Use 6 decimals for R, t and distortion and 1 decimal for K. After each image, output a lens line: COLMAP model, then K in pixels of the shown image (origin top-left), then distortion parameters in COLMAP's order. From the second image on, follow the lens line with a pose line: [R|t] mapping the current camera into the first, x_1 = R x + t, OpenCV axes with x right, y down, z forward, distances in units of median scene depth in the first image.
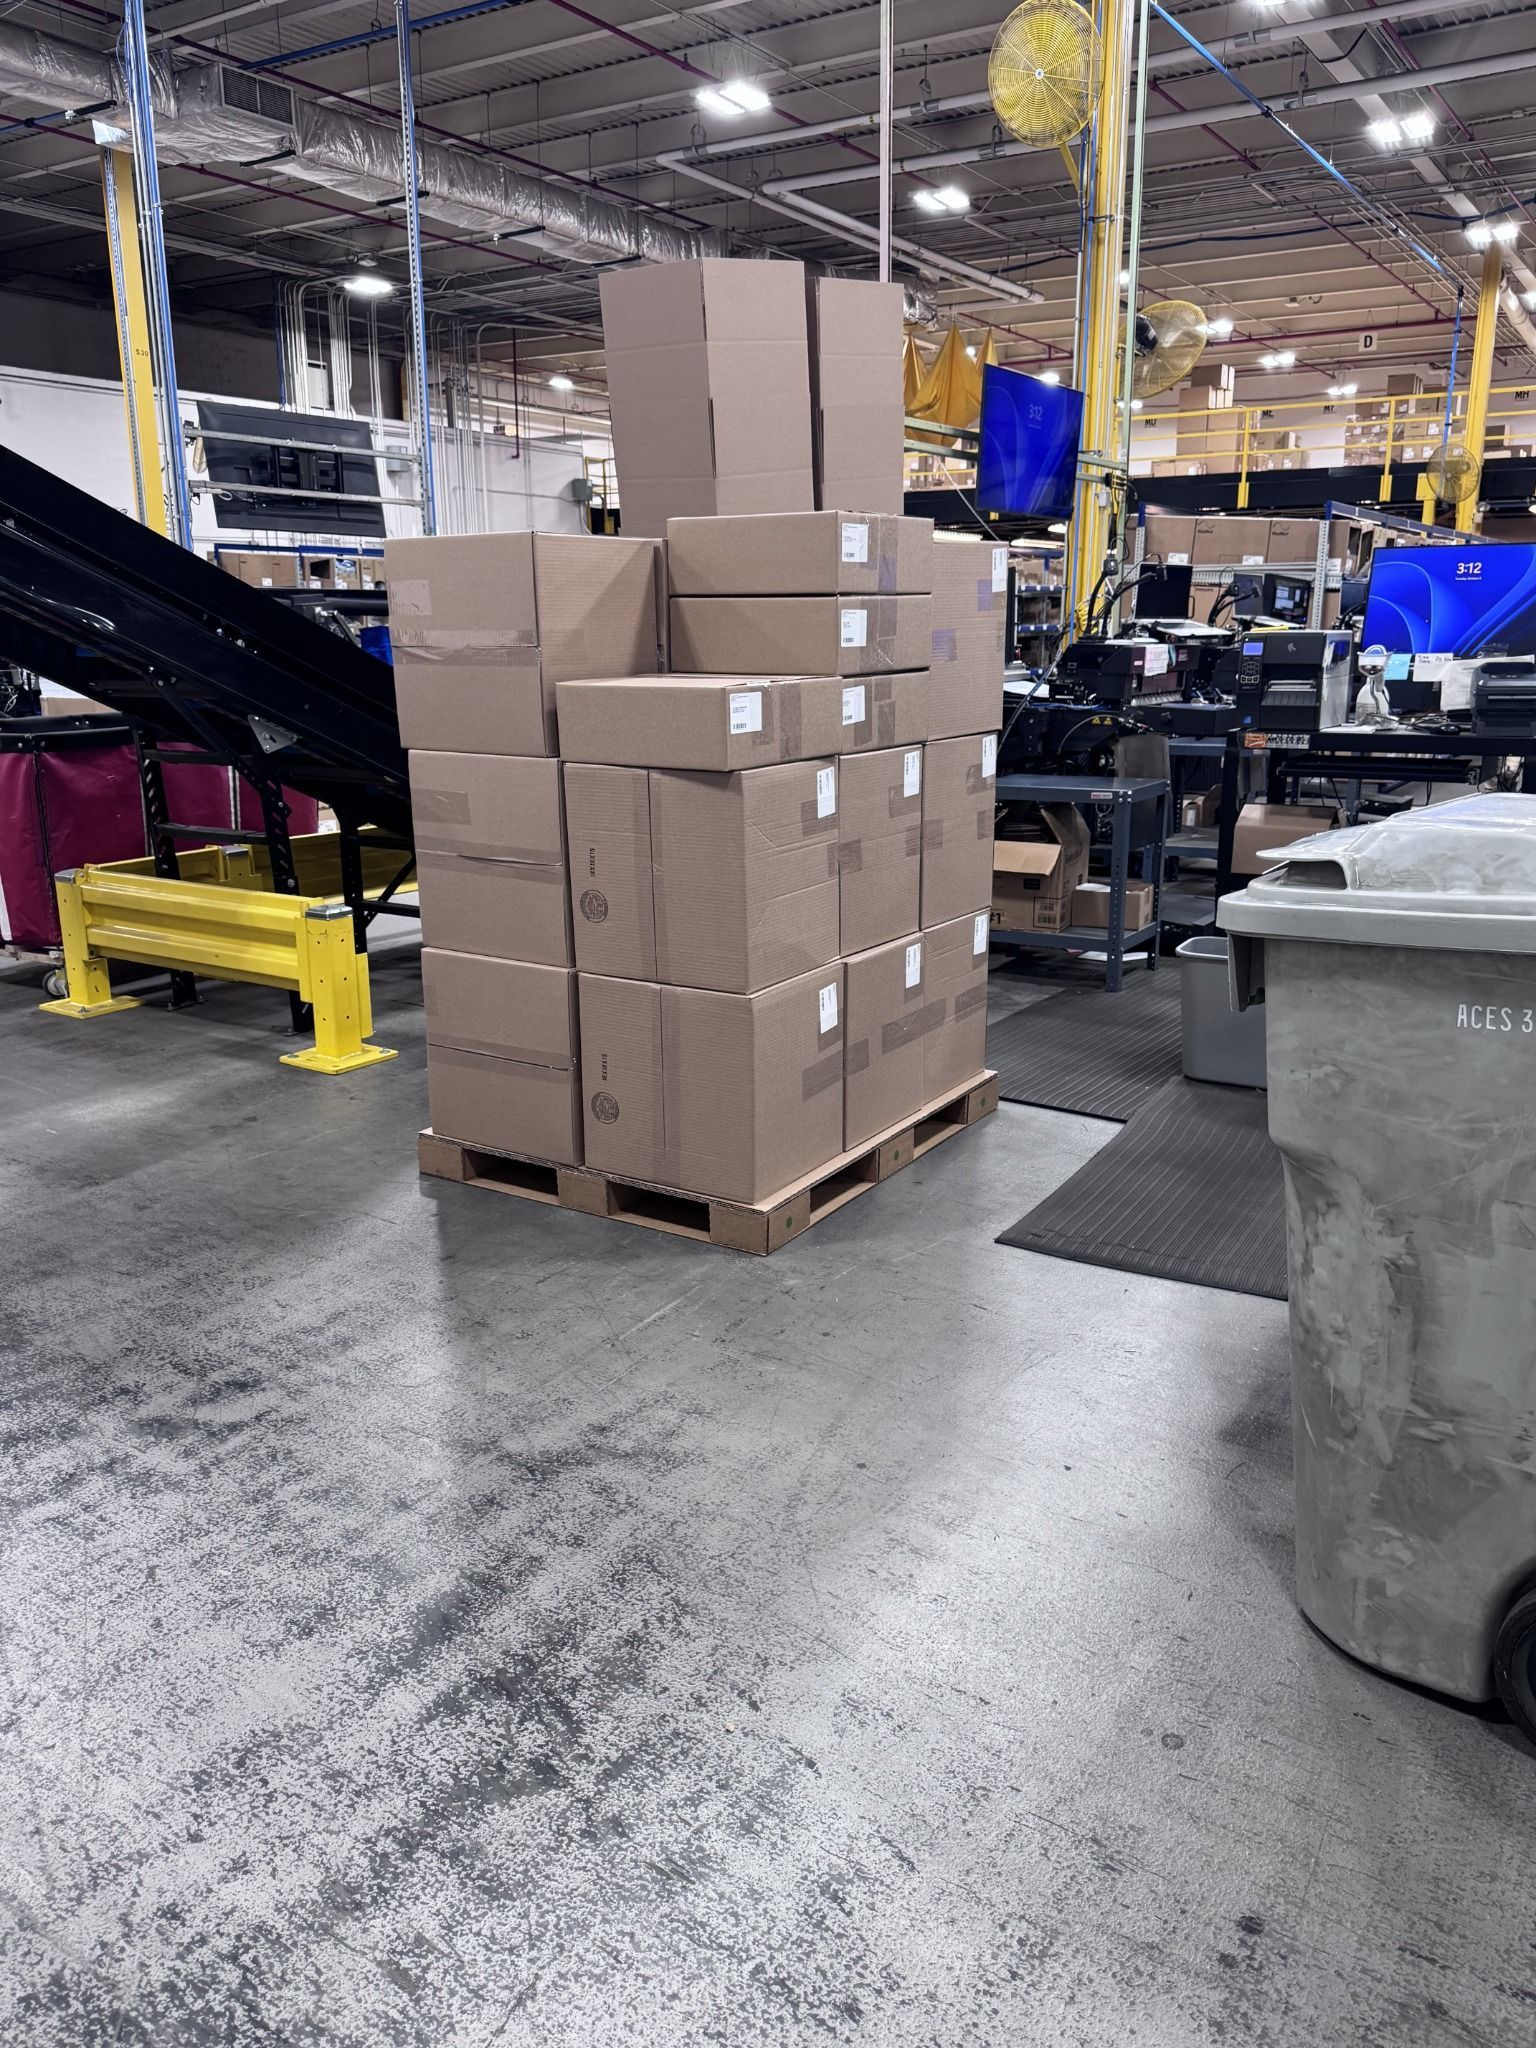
lens RADIAL K [[1555.2, 0, 773.6], [0, 1555.2, 1022.4], [0, 0, 1]] dist [0.005415, -0.006172]
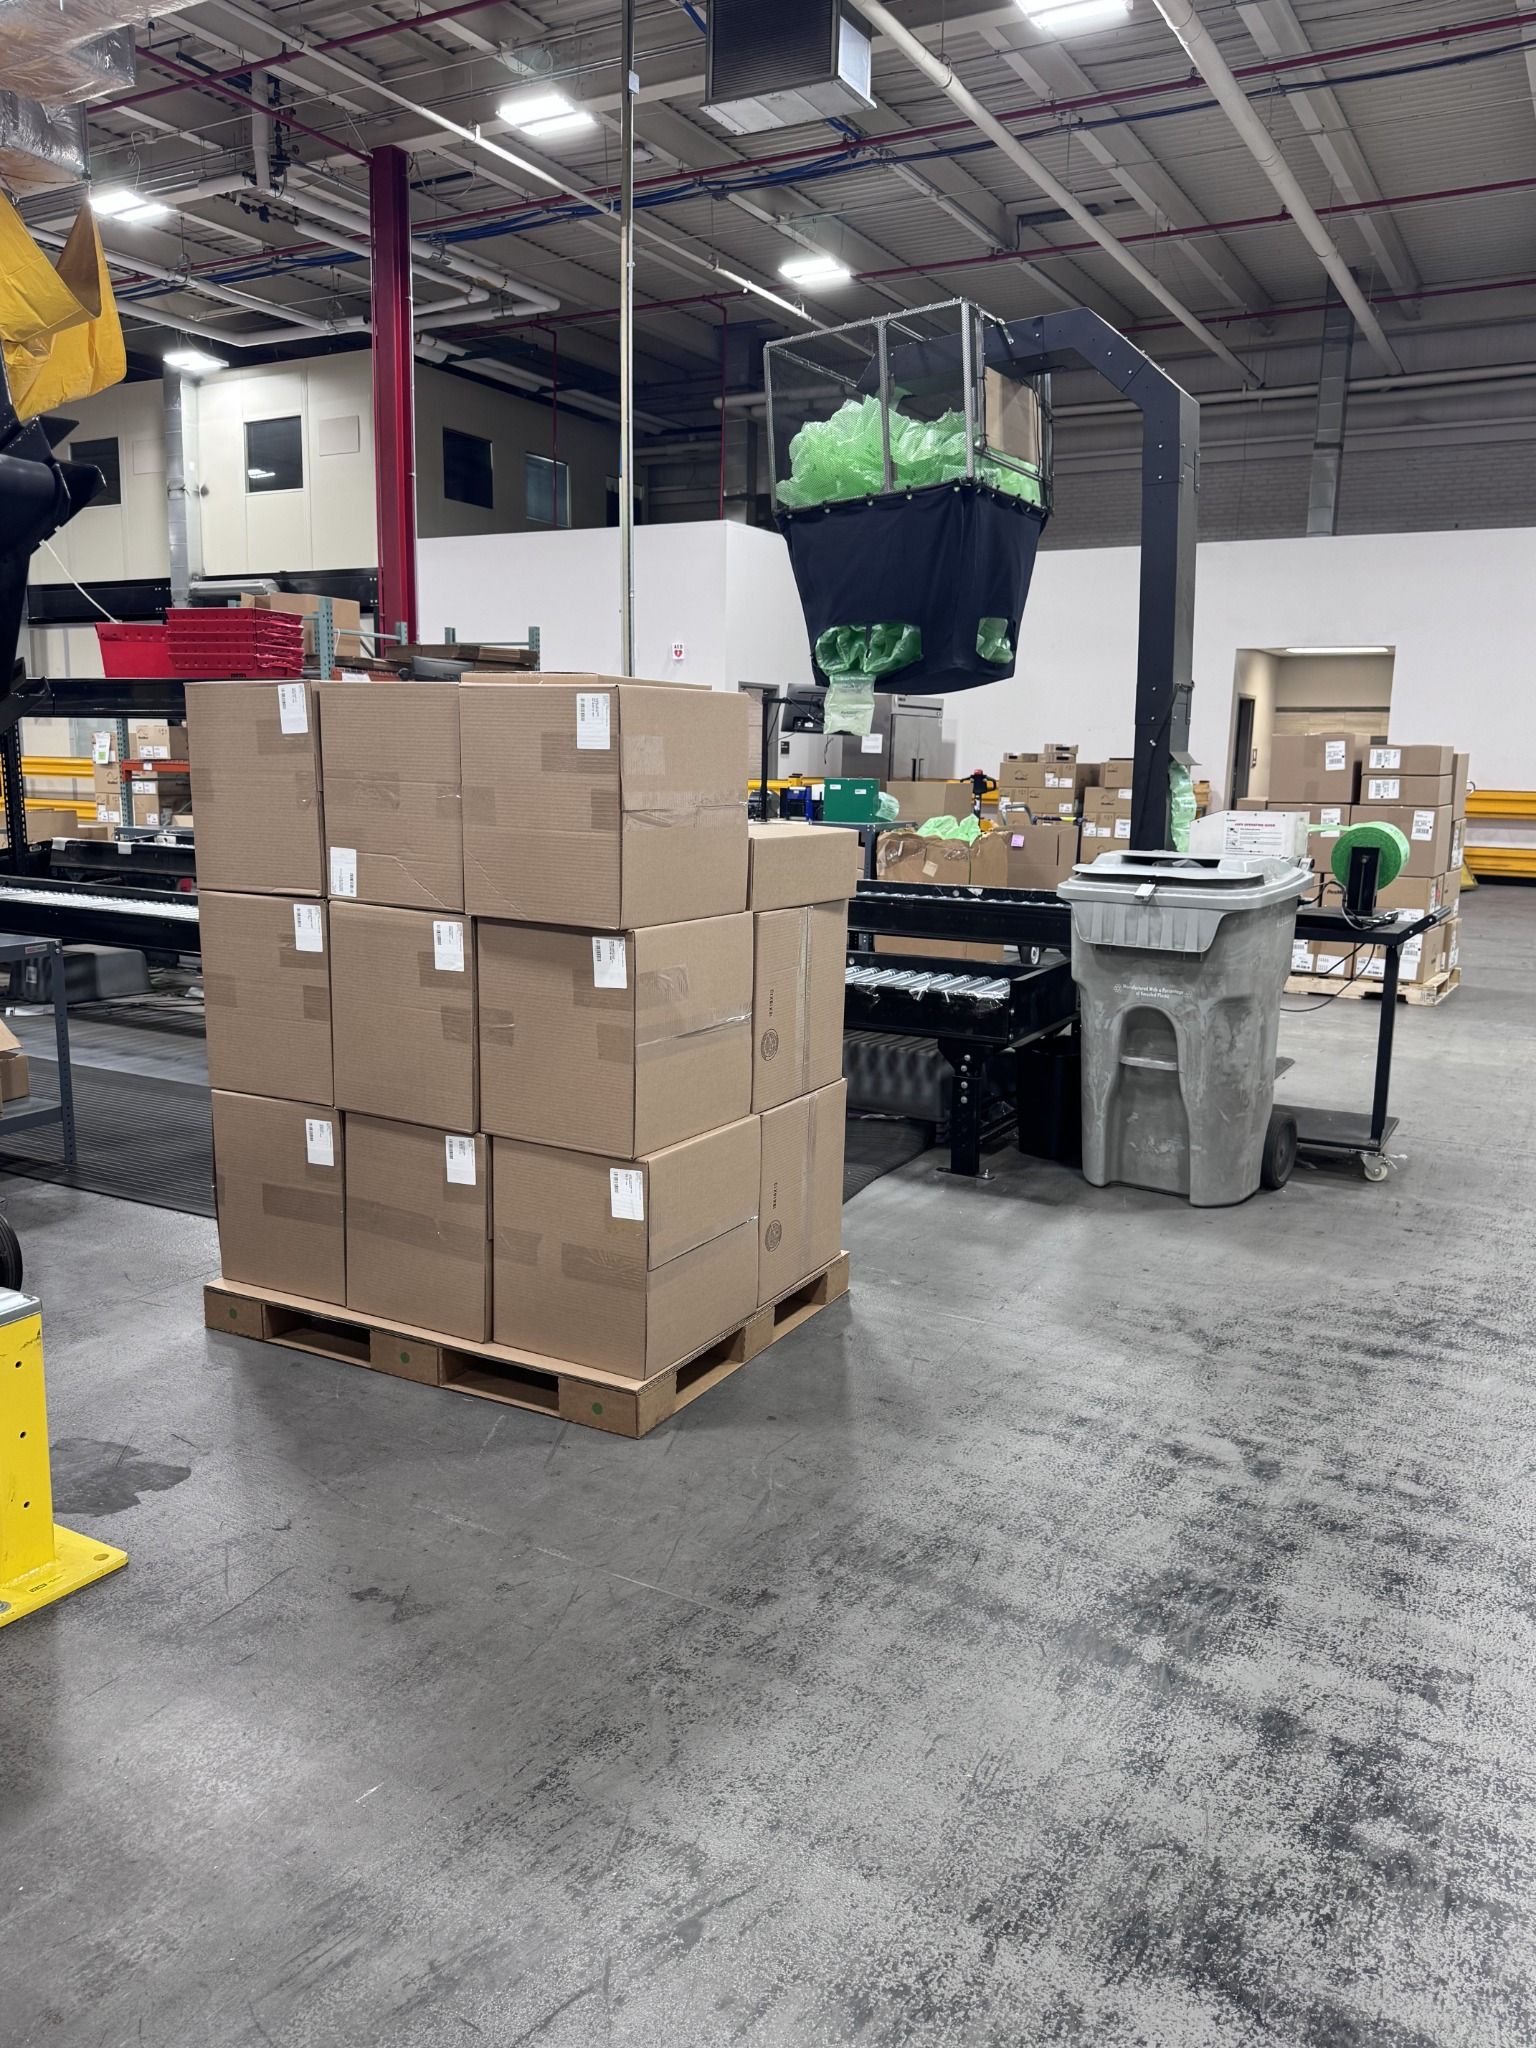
lens RADIAL K [[1555.2, 0, 772.2], [0, 1555.2, 1020.6], [0, 0, 1]] dist [0.005415, -0.006172]
pose [[-0.067565, -0.174492, 0.982338, -1.499875], [0.232559, 0.954713, 0.185581, -0.374508], [-0.970233, 0.240990, -0.023926, 1.346103]]
